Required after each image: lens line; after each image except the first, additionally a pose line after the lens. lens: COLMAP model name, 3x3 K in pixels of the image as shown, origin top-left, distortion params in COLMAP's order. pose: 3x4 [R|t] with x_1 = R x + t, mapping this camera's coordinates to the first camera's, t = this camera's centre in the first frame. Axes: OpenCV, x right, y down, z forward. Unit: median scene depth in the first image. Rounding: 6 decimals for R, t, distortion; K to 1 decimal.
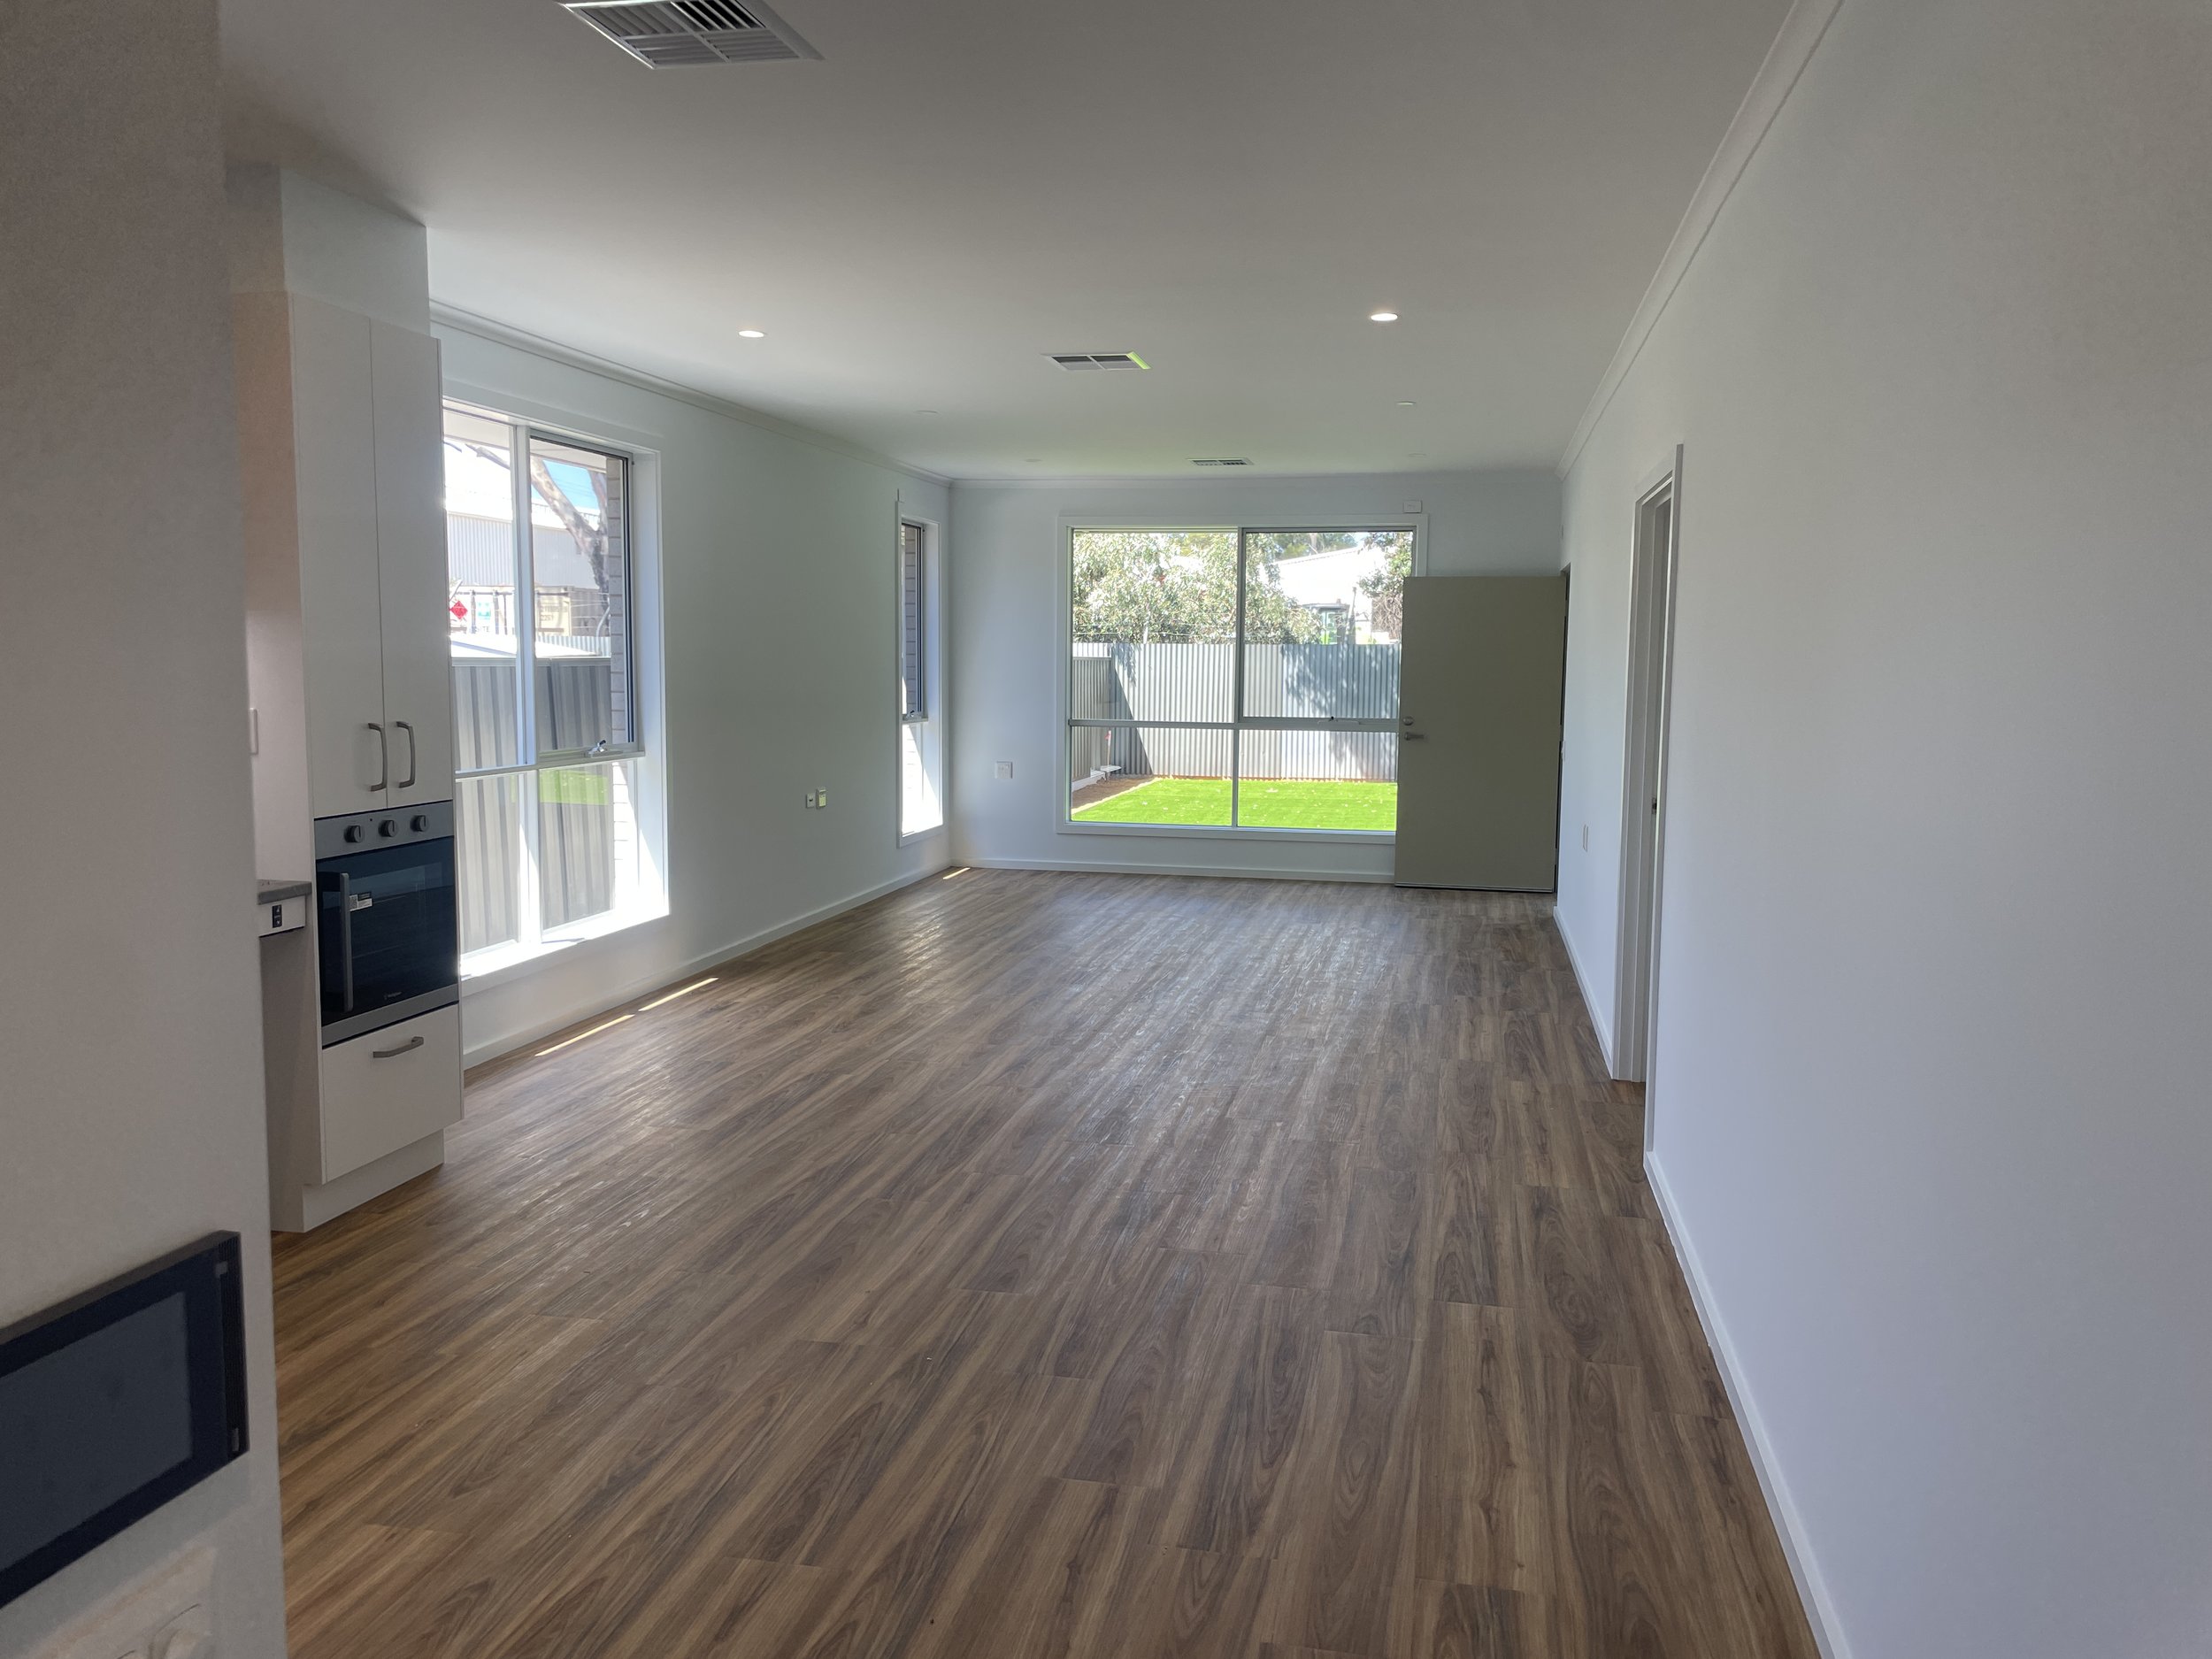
lens RADIAL K [[1663.4, 0, 1109.5], [0, 1663.4, 827.5], [0, 0, 1]] dist [0.031952, -0.015641]
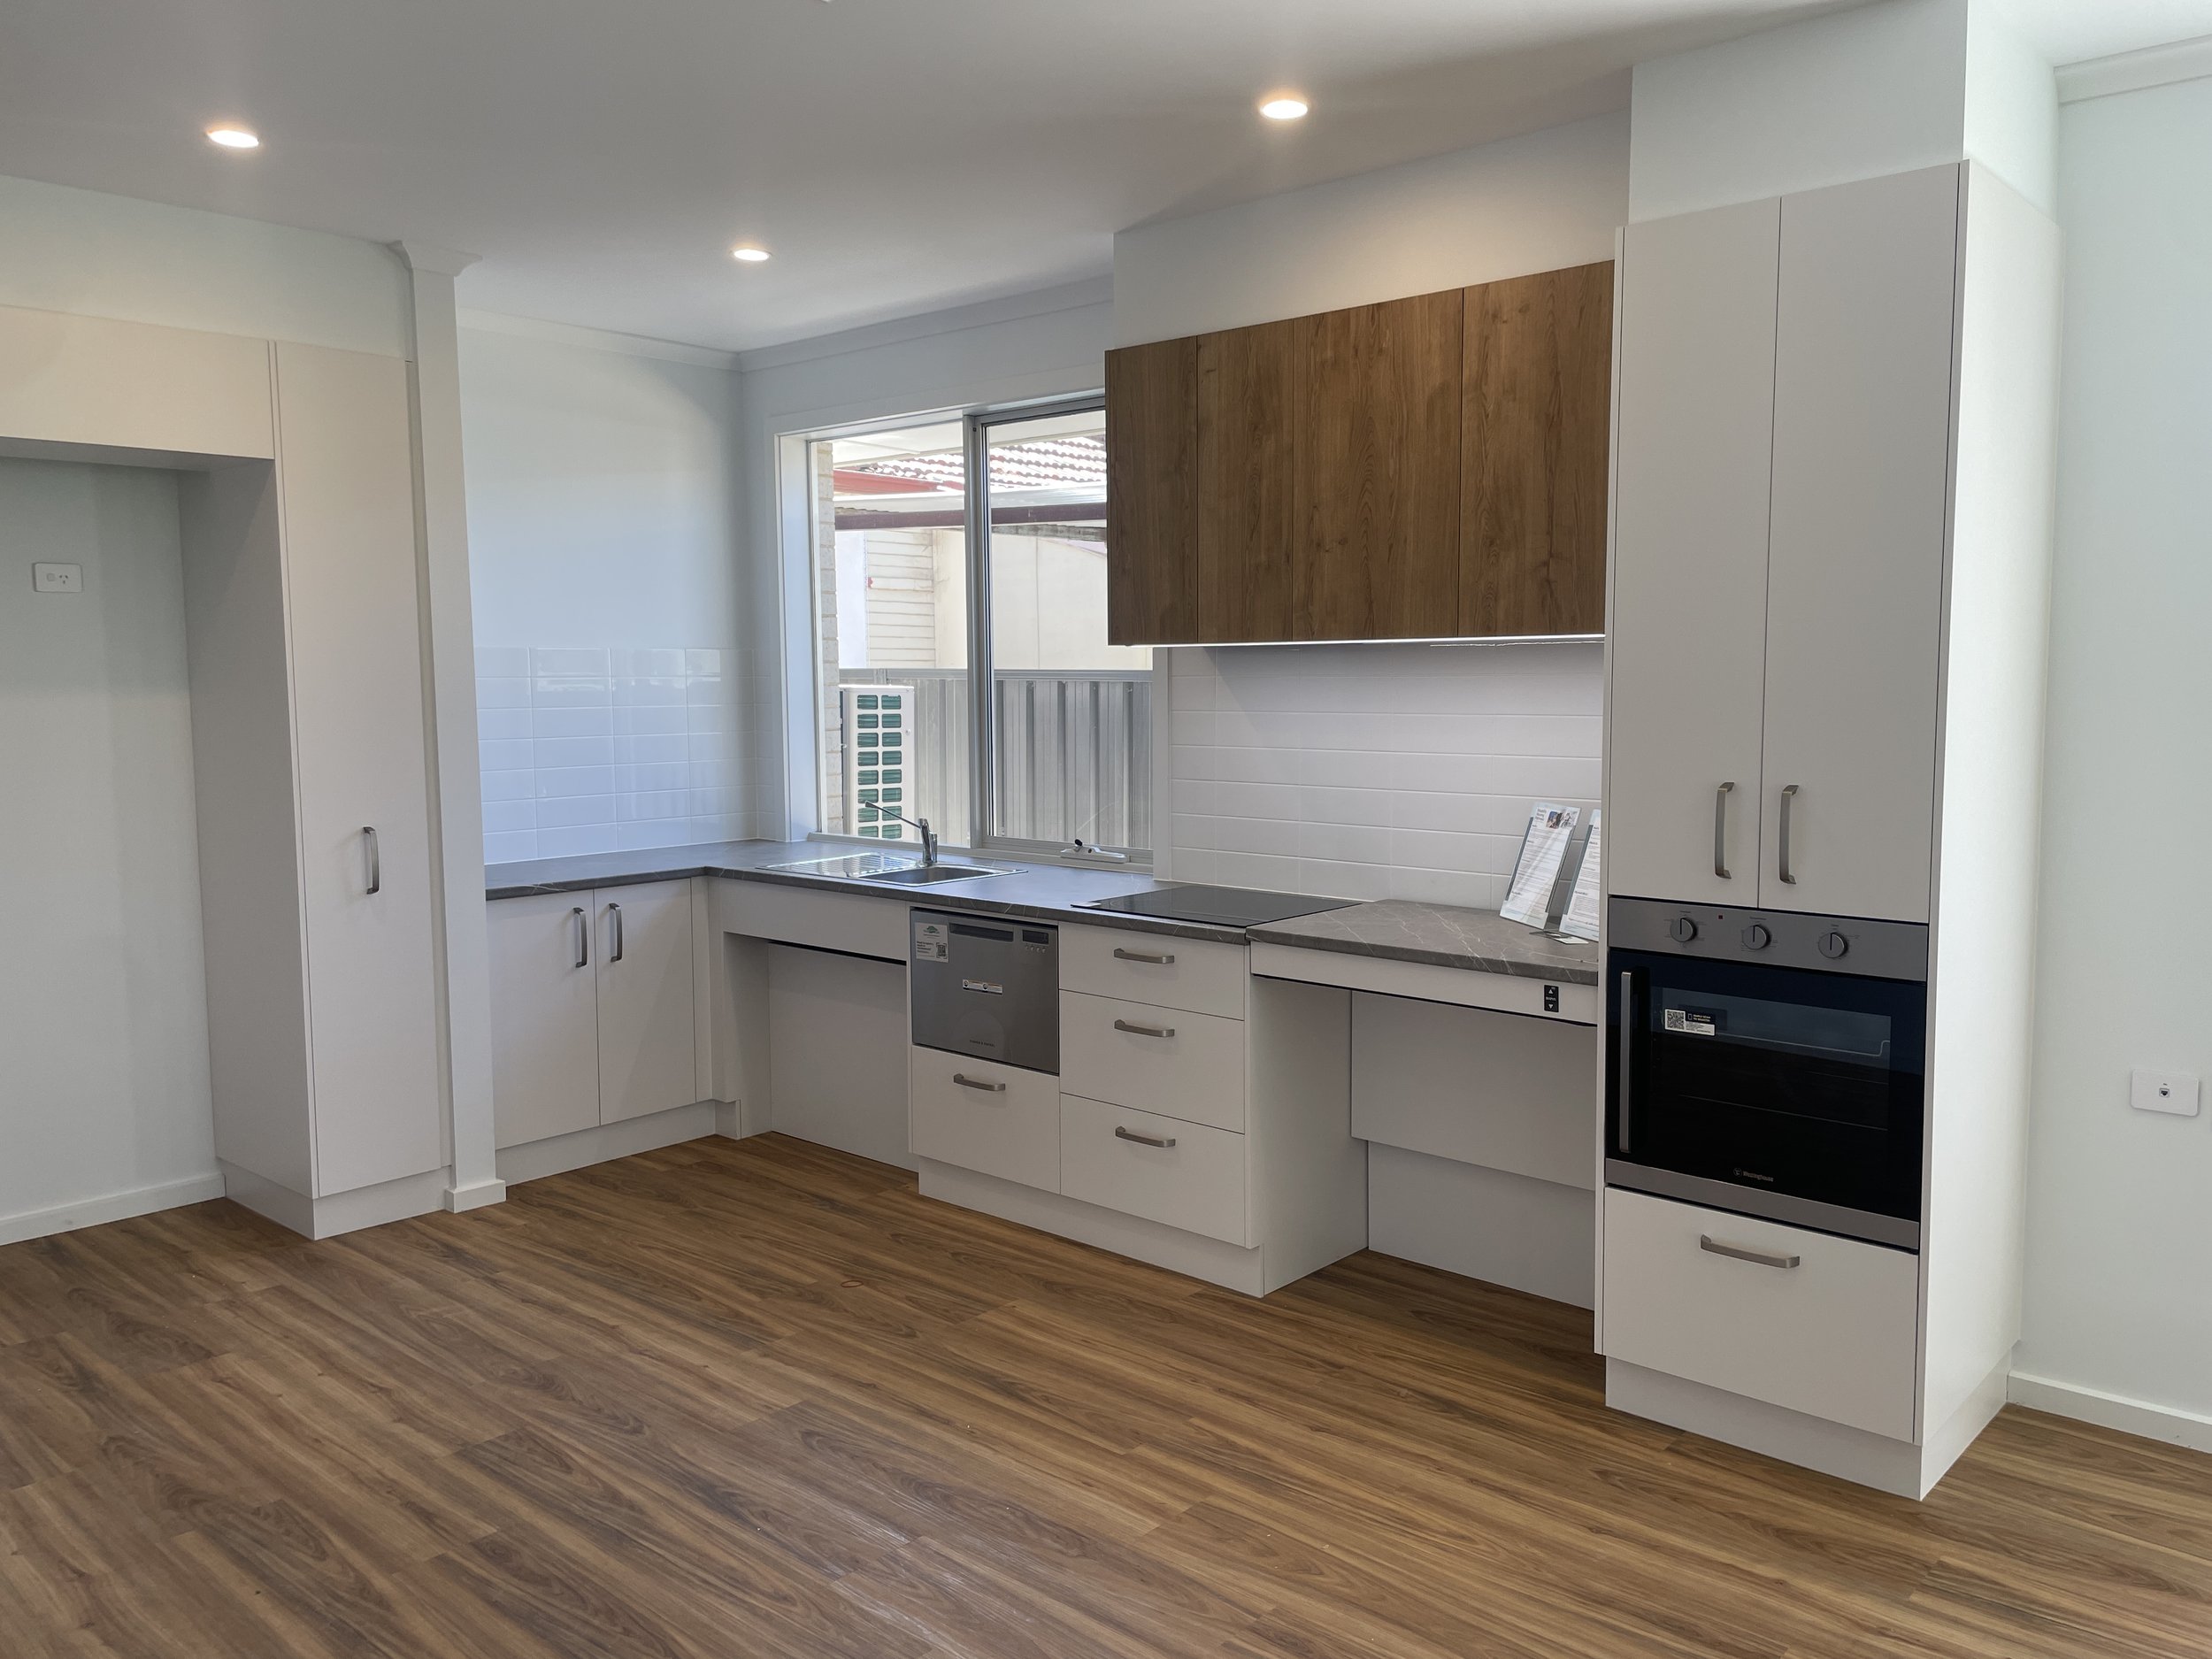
lens RADIAL K [[1663.4, 0, 1116.8], [0, 1663.4, 831.9], [0, 0, 1]] dist [0.031952, -0.015641]
pose [[-0.488620, 0.084794, -0.868367, 0.407393], [-0.089277, 0.985183, 0.146436, -0.165394], [0.867917, 0.149077, -0.473810, 1.512919]]
